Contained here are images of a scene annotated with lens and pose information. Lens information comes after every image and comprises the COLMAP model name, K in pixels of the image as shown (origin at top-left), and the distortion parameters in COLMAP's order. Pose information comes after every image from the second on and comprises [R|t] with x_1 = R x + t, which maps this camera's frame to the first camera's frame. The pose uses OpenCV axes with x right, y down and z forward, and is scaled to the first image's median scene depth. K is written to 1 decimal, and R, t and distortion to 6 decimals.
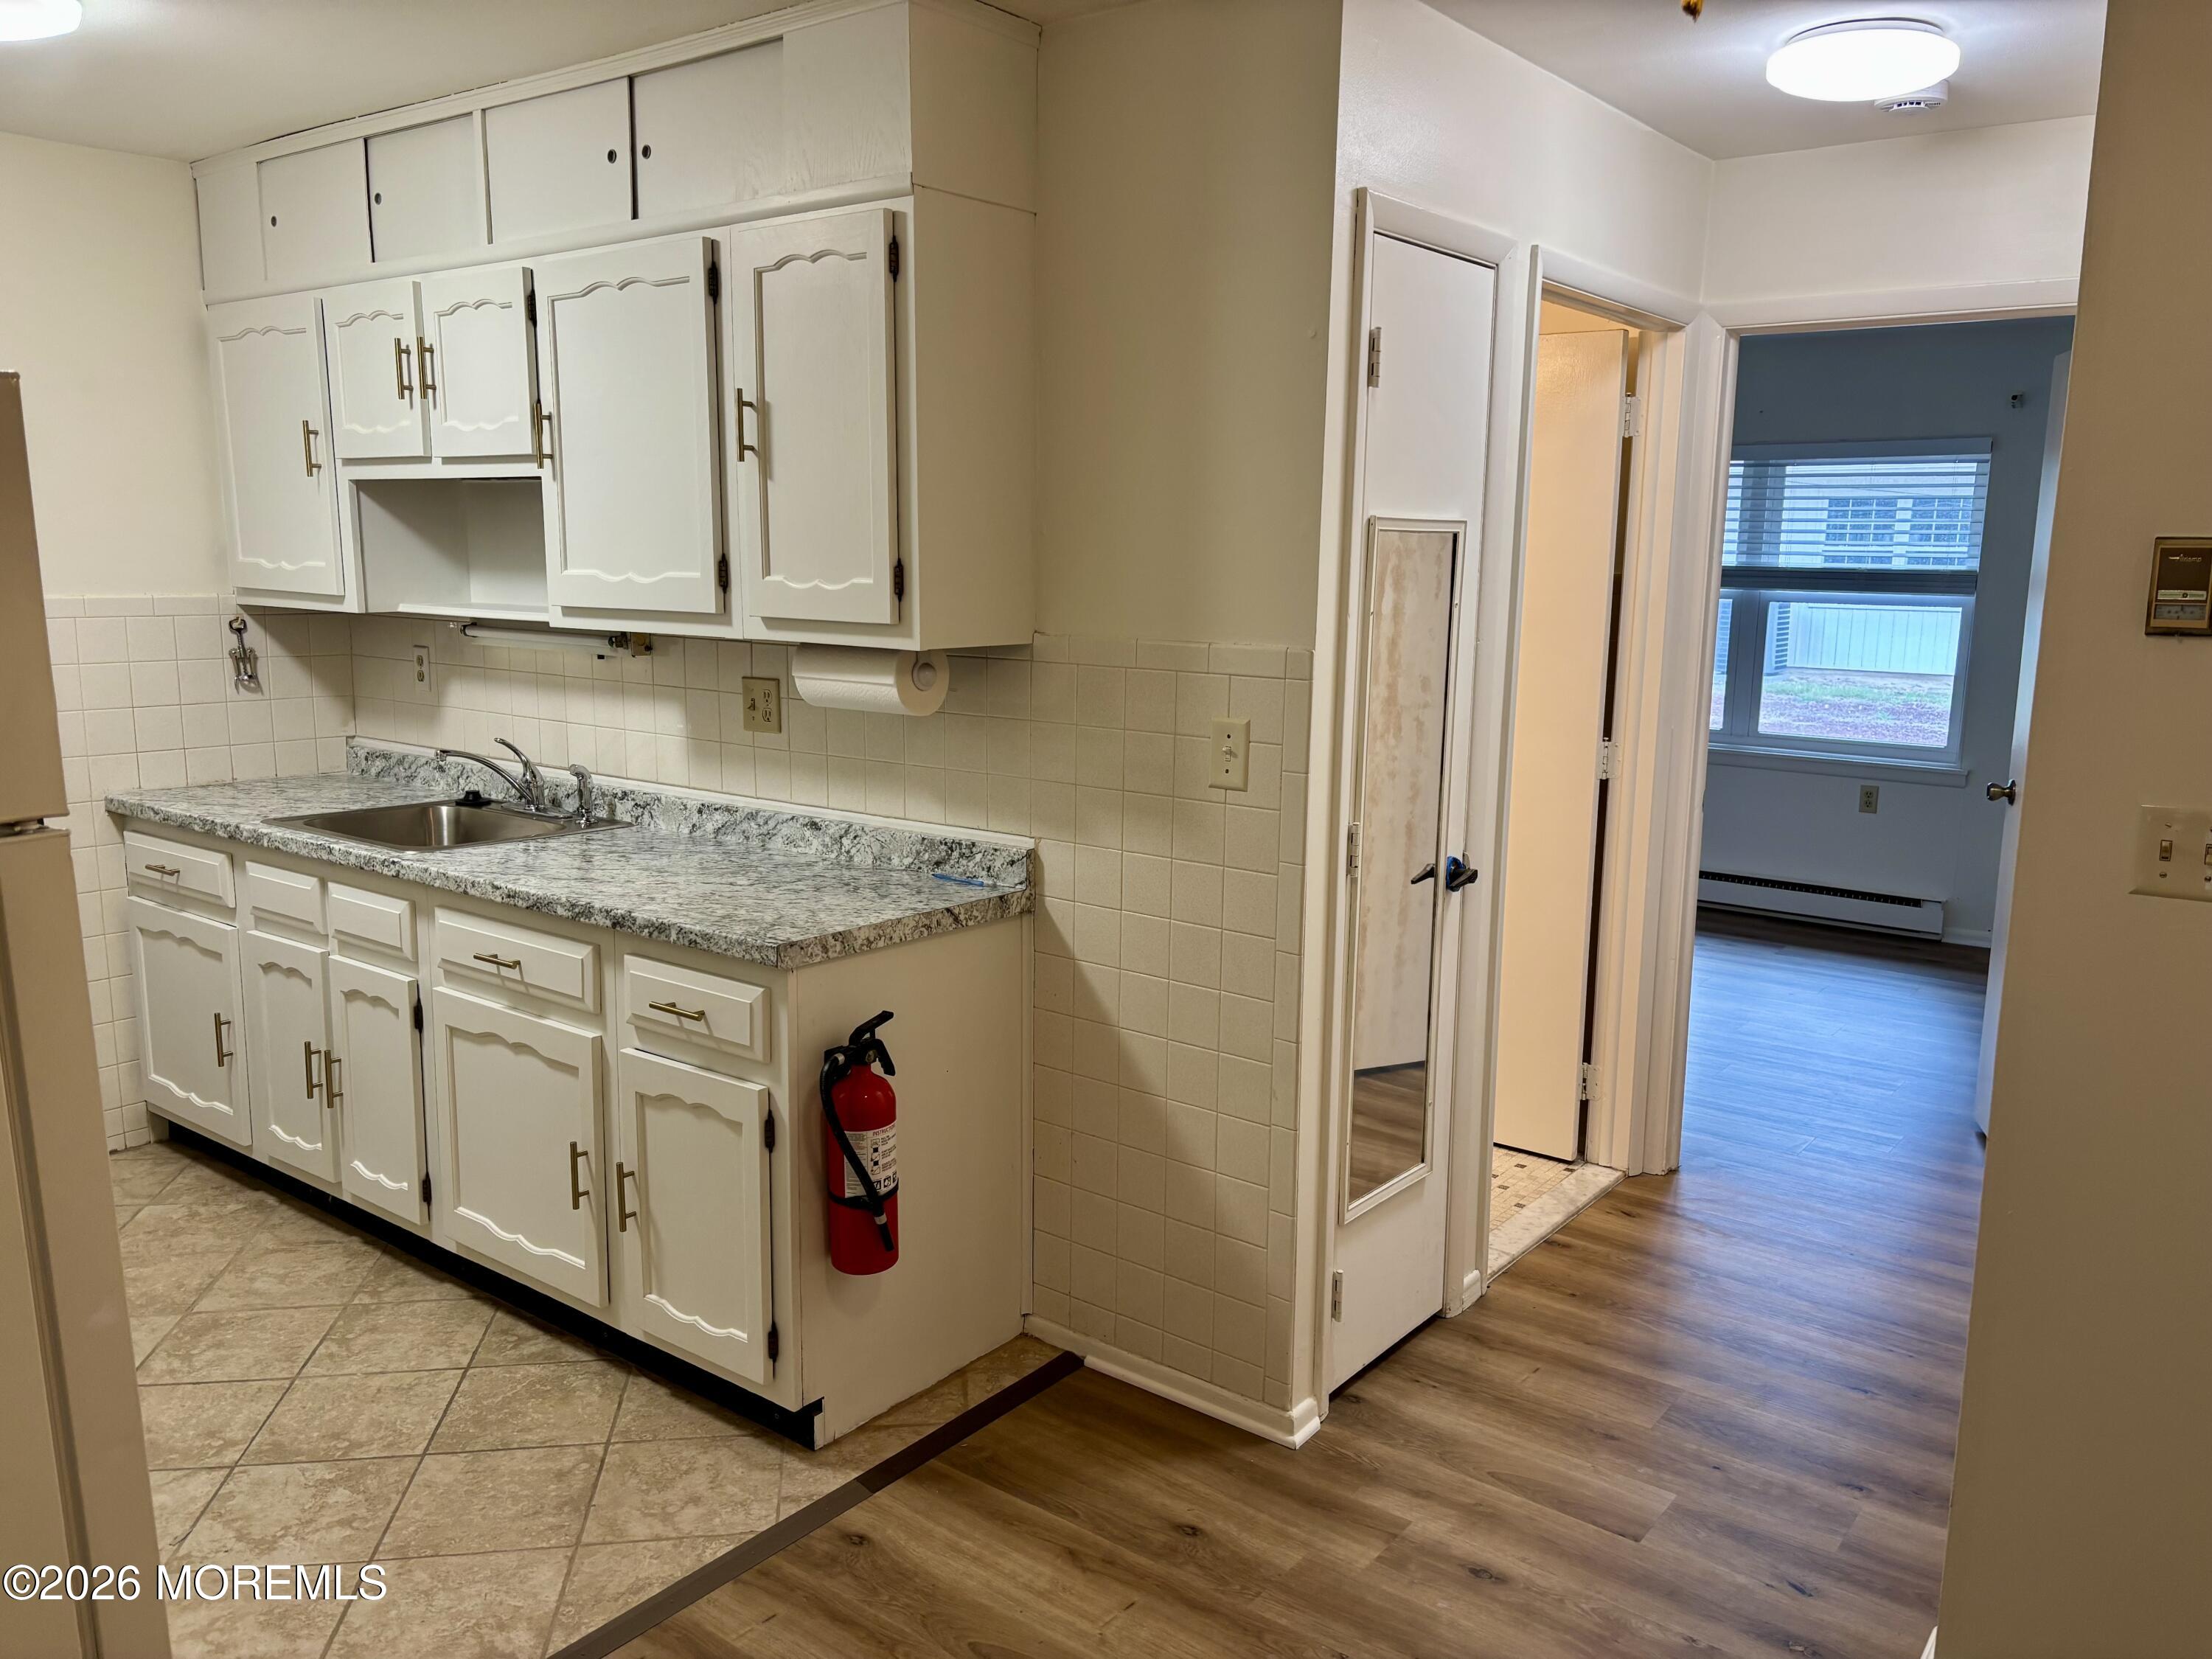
lens RADIAL K [[1668.3, 0, 1123.8], [0, 1668.3, 834.0], [0, 0, 1]] dist [0.067141, -0.089343]
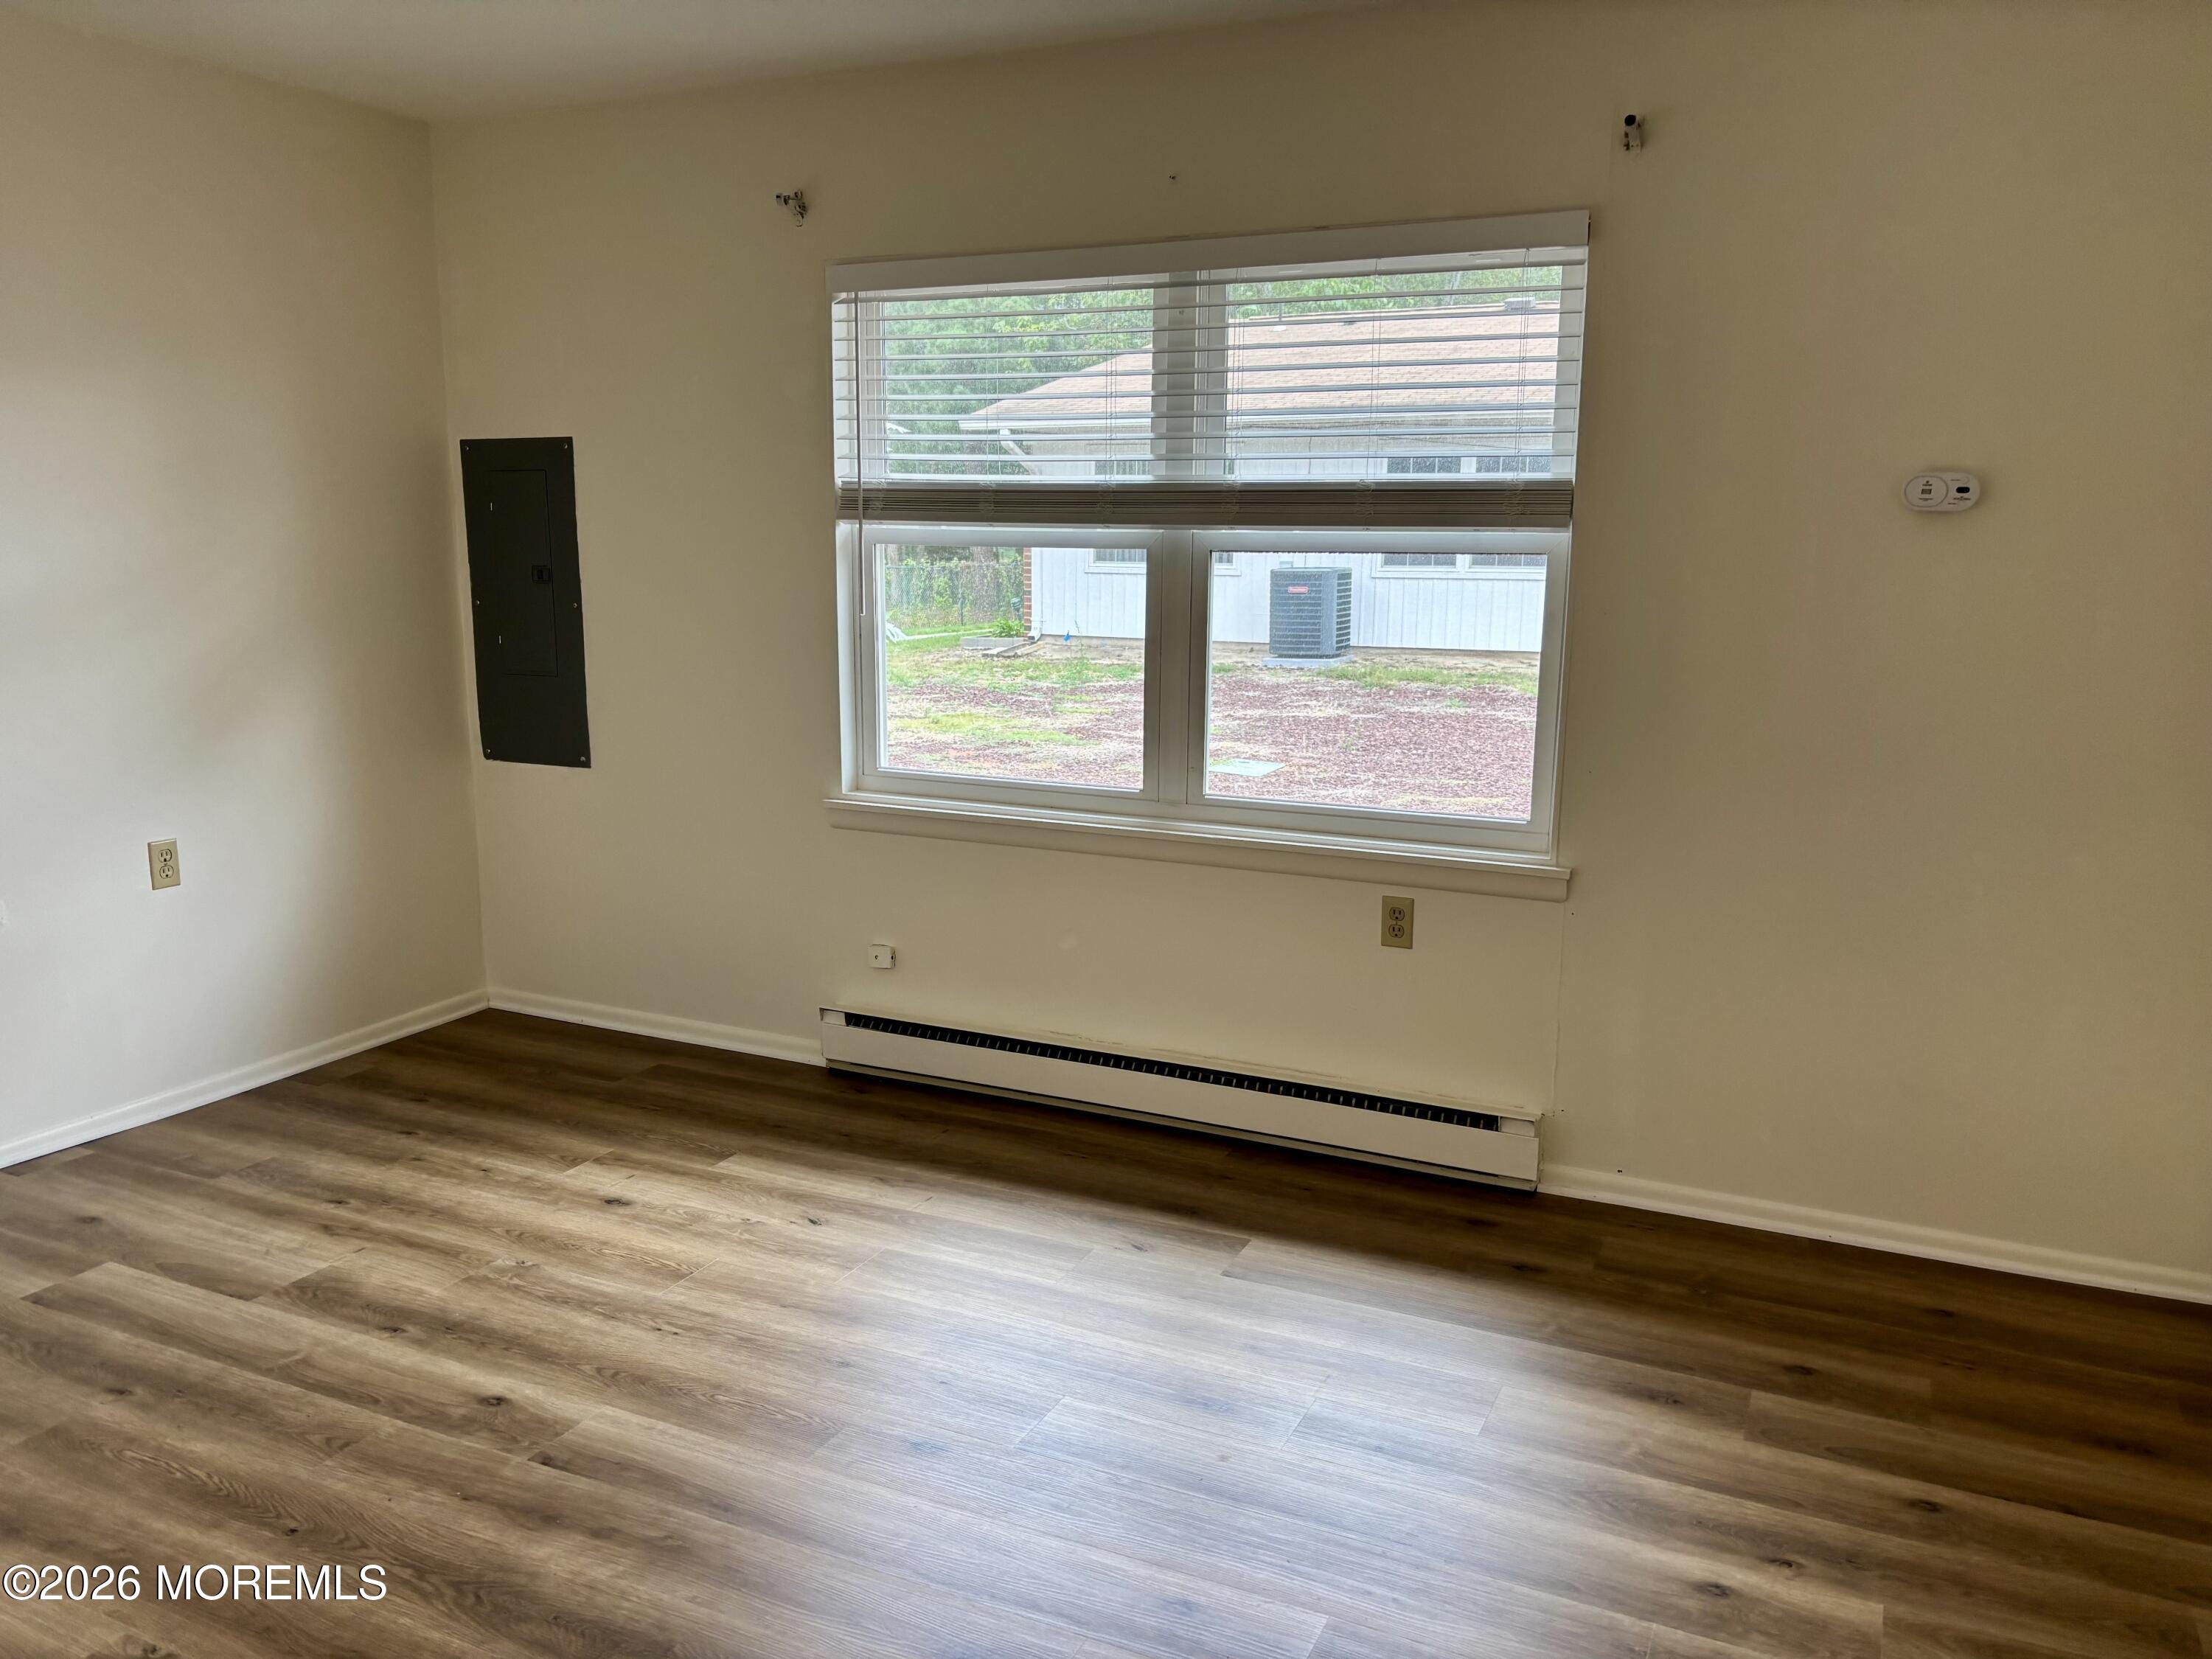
lens RADIAL K [[1668.3, 0, 1123.8], [0, 1668.3, 834.0], [0, 0, 1]] dist [0.067141, -0.089343]
pose [[0.975240, -0.043578, 0.216815, 0.537409], [0.040914, 0.999022, 0.016766, -0.131840], [-0.217334, -0.007481, 0.976069, 1.107271]]
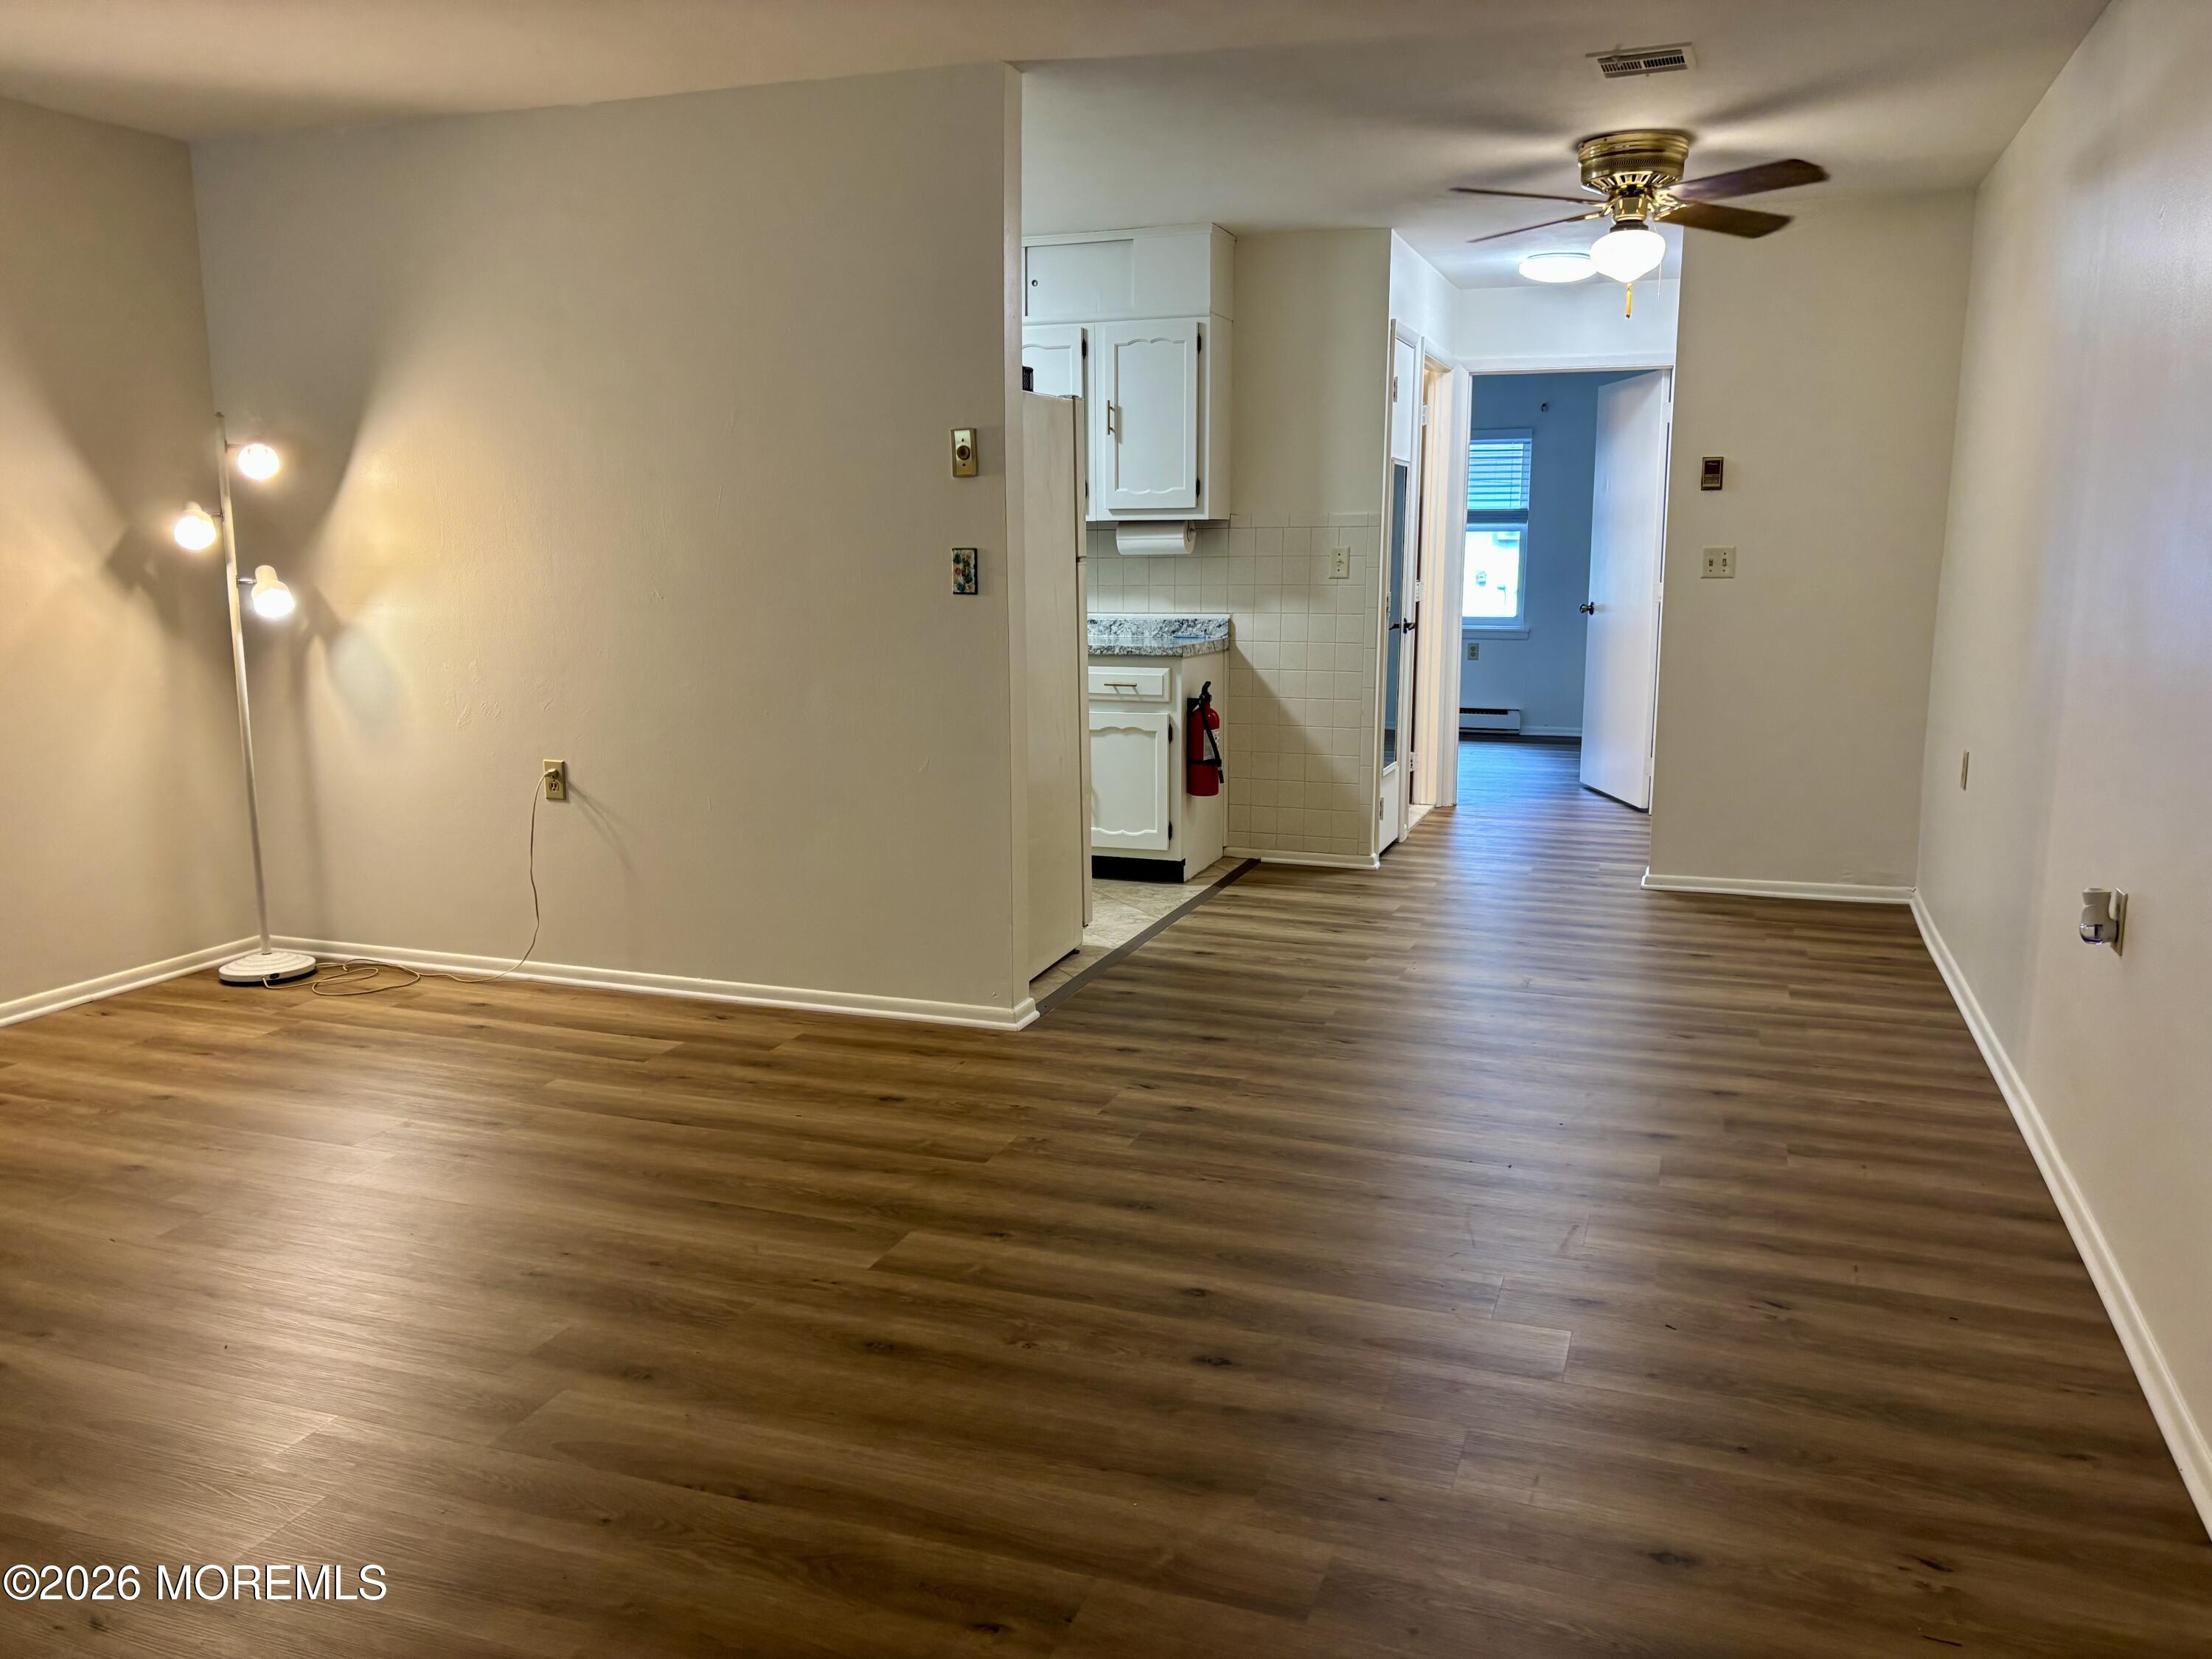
lens RADIAL K [[1673.0, 0, 1115.2], [0, 1673.0, 847.6], [0, 0, 1]] dist [0.154248, -0.383077]
pose [[0.951519, -0.069590, 0.299615, -0.854836], [0.066635, 0.997575, 0.020083, 0.247482], [-0.300286, 0.000855, 0.953849, -0.998114]]
